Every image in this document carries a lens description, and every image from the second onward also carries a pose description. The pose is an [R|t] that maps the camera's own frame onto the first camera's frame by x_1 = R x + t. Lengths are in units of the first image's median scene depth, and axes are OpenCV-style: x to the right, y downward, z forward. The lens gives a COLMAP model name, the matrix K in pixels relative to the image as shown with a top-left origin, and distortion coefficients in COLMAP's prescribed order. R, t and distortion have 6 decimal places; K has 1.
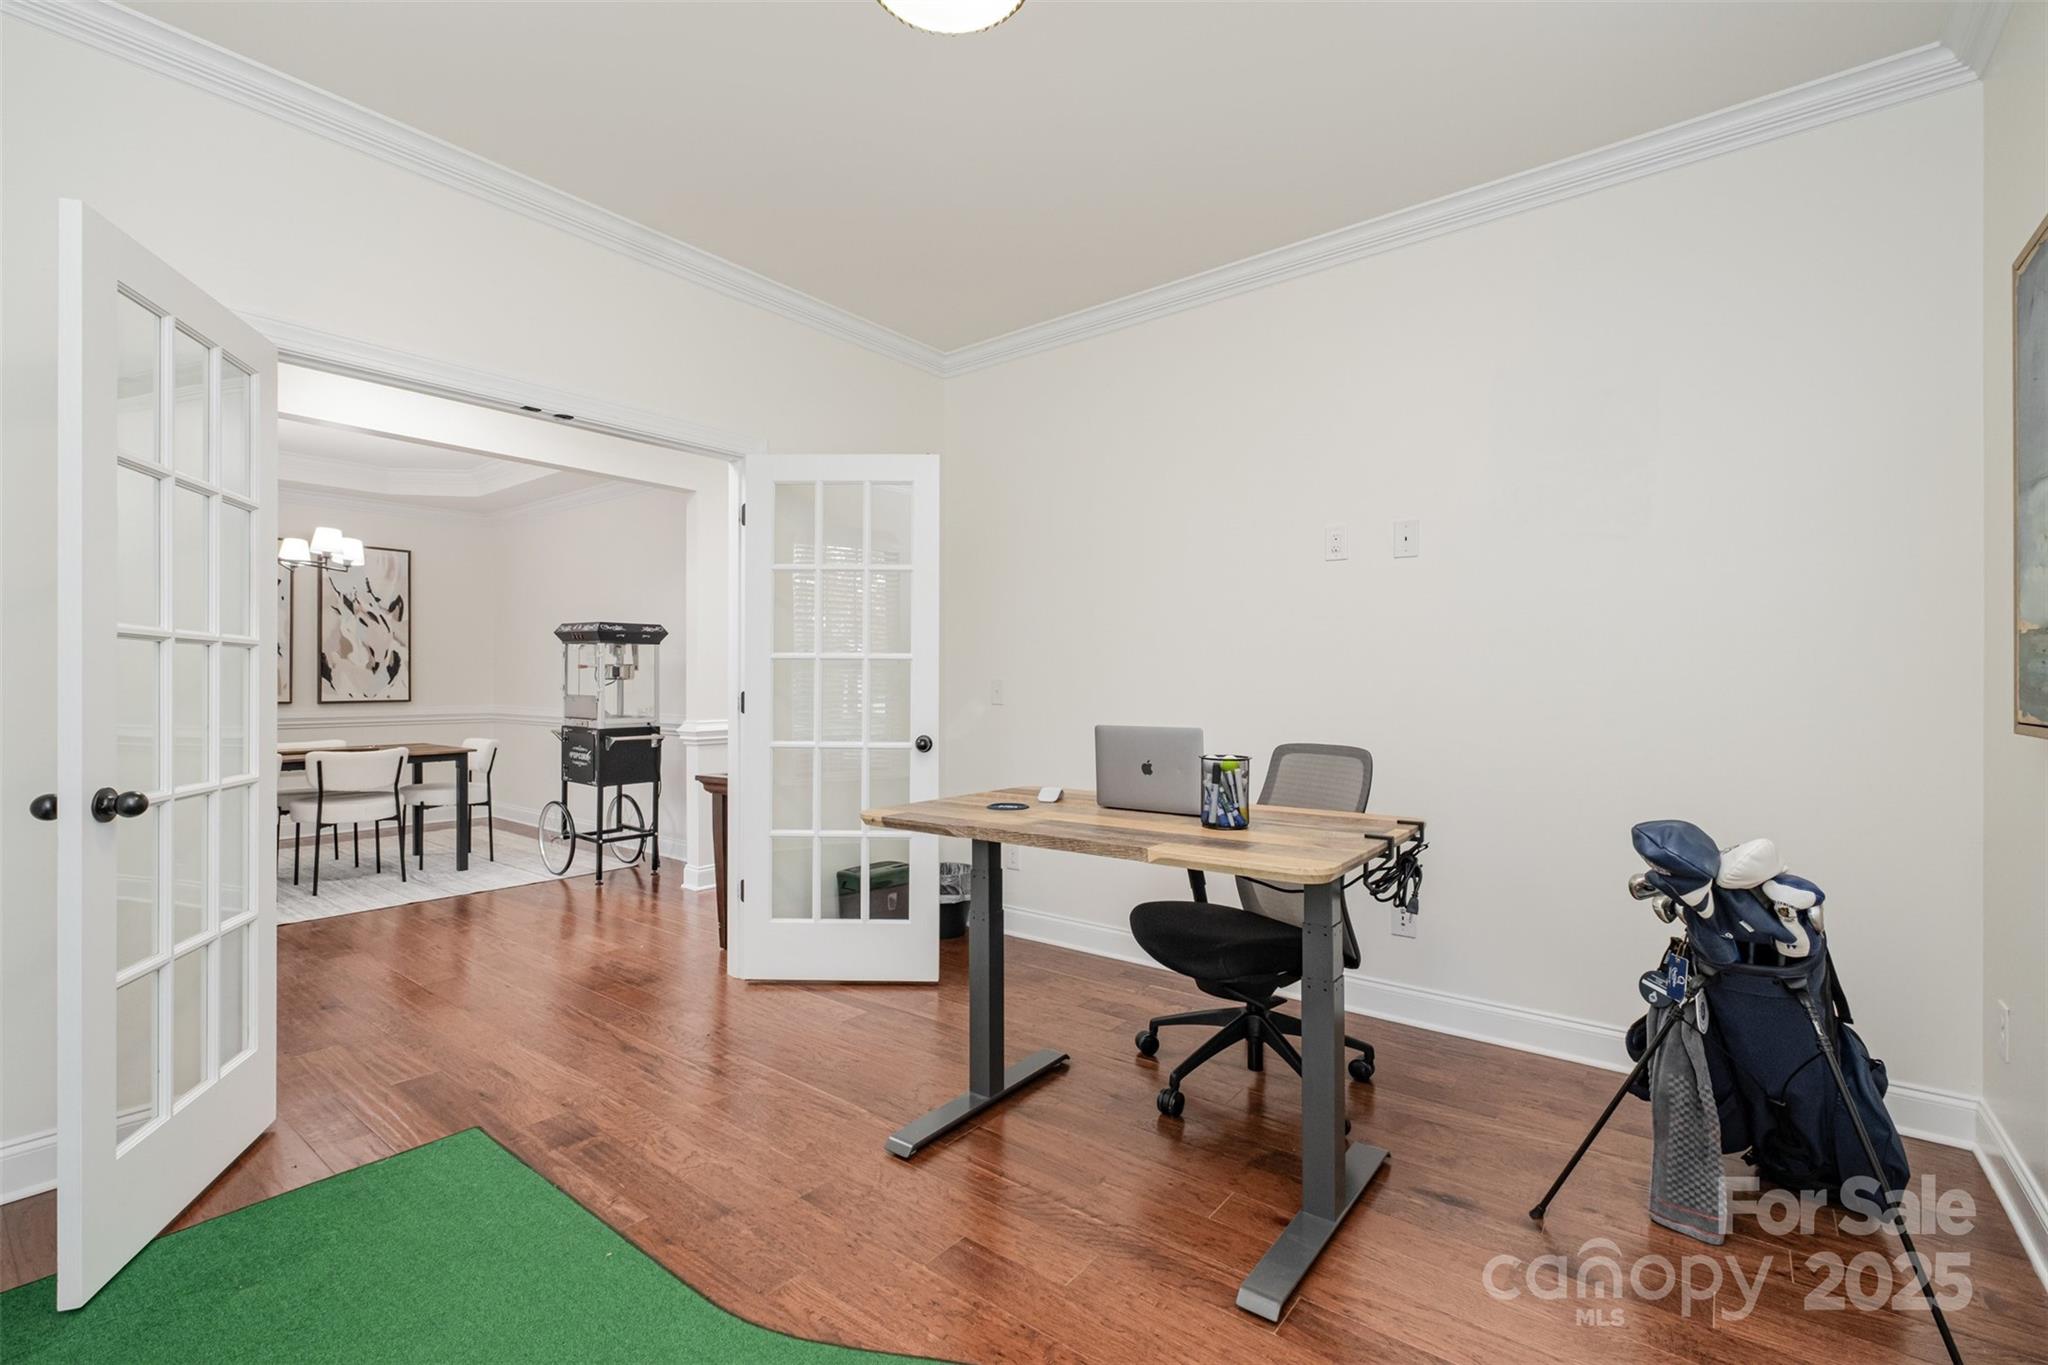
lens RADIAL K [[905.4, 0, 1020.3], [0, 905.4, 680.7], [0, 0, 1]] dist [-0.004904, 0.001388]
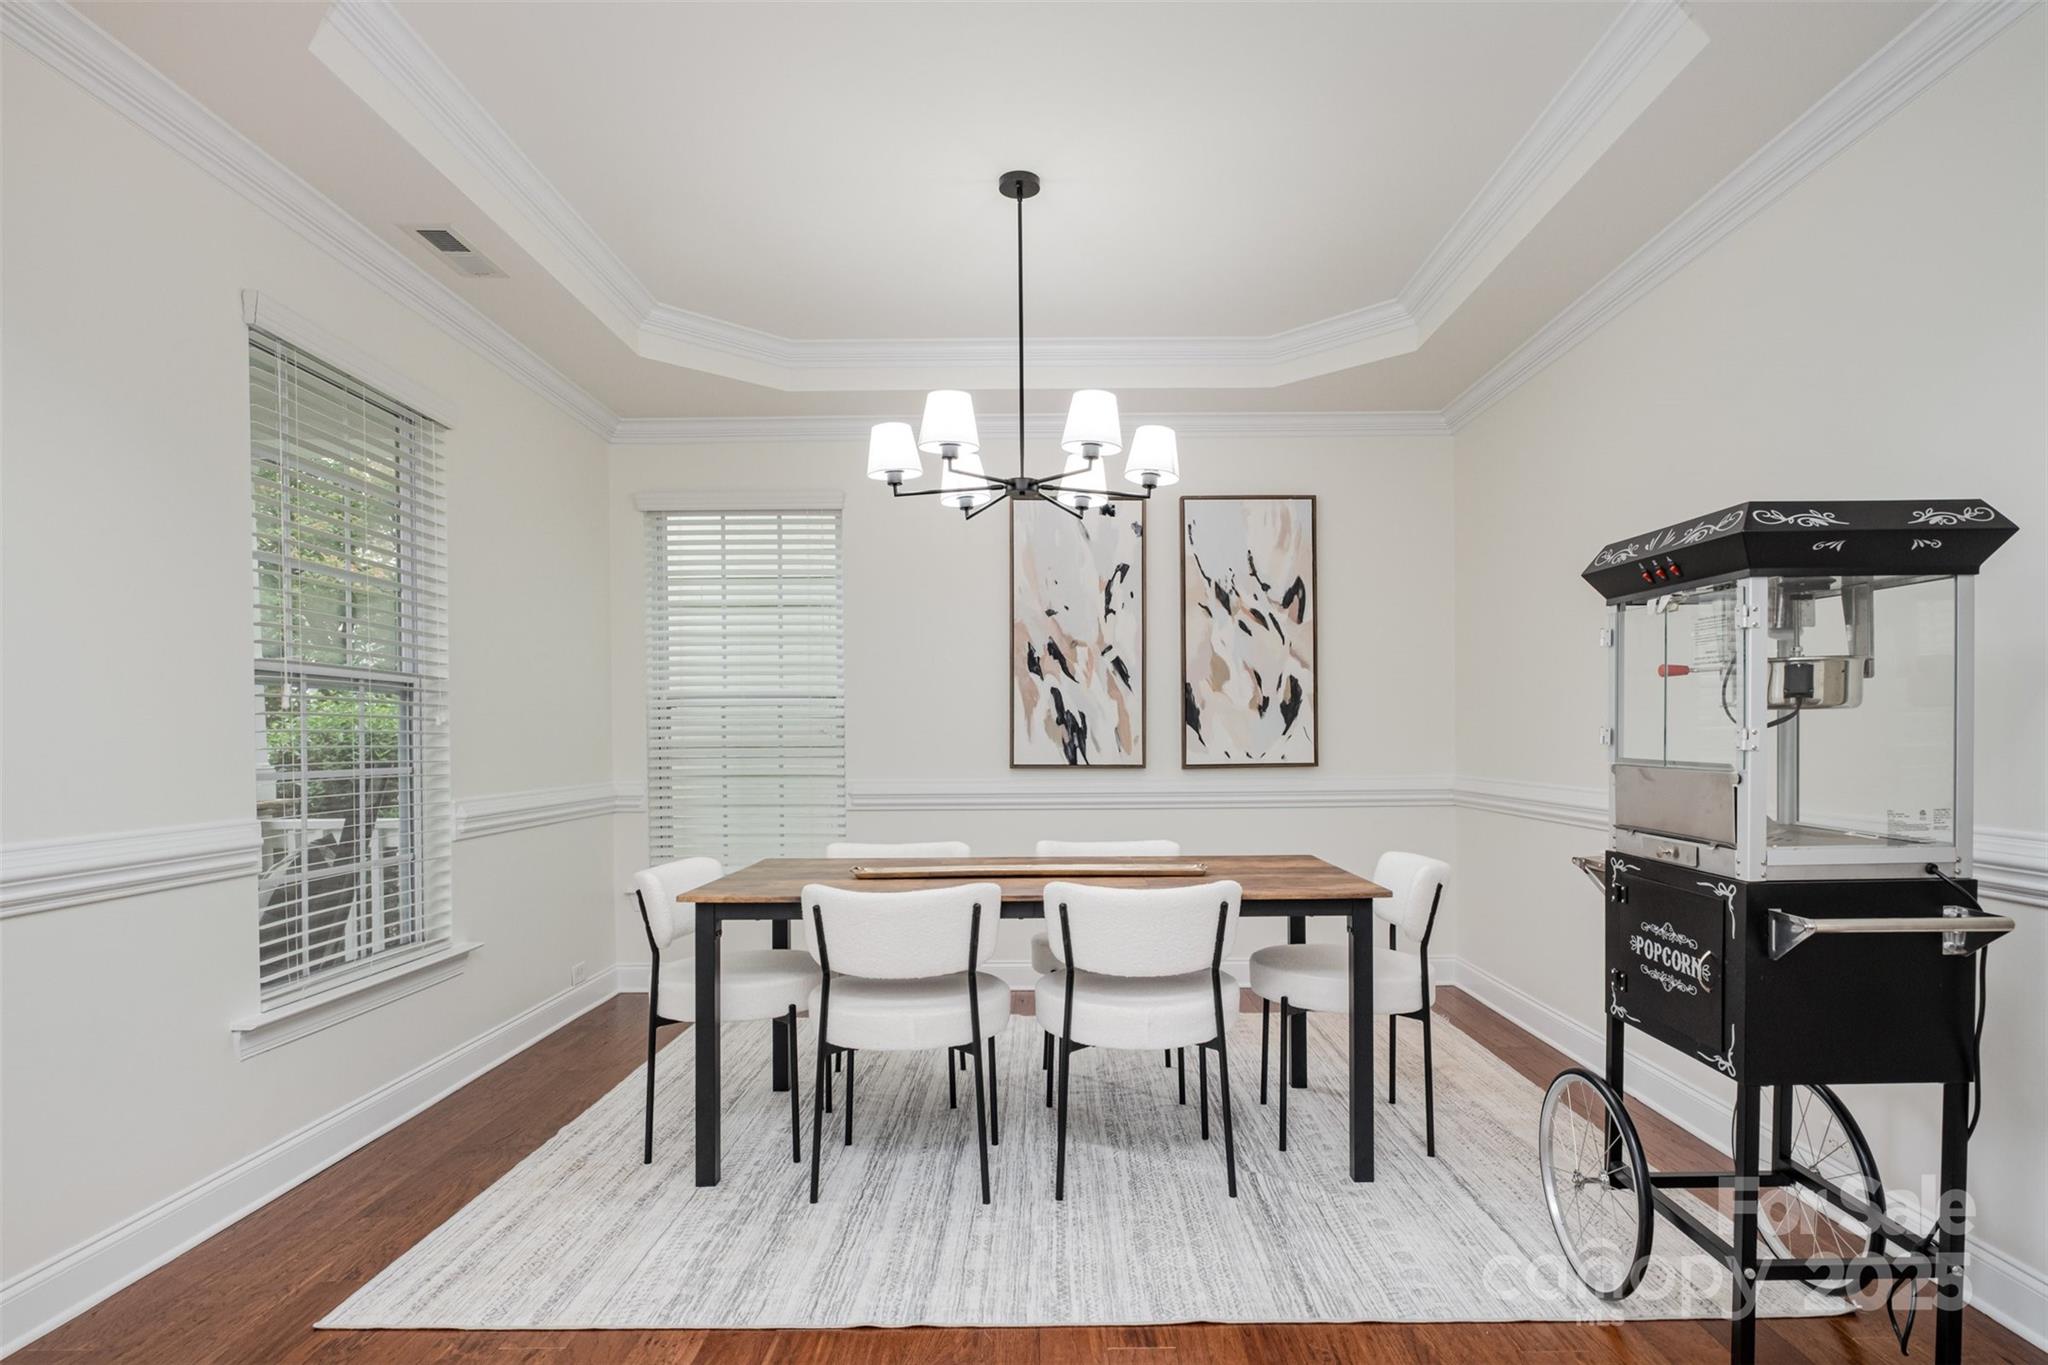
lens RADIAL K [[1104.9, 0, 1036.6], [0, 1104.9, 745.3], [0, 0, 1]] dist [0.002333, 0.000742]
pose [[0.606272, 0.000531, -0.795257, -0.293248], [0.006788, 0.999960, 0.005842, 0.006154], [0.795228, -0.008940, 0.606244, 0.553843]]
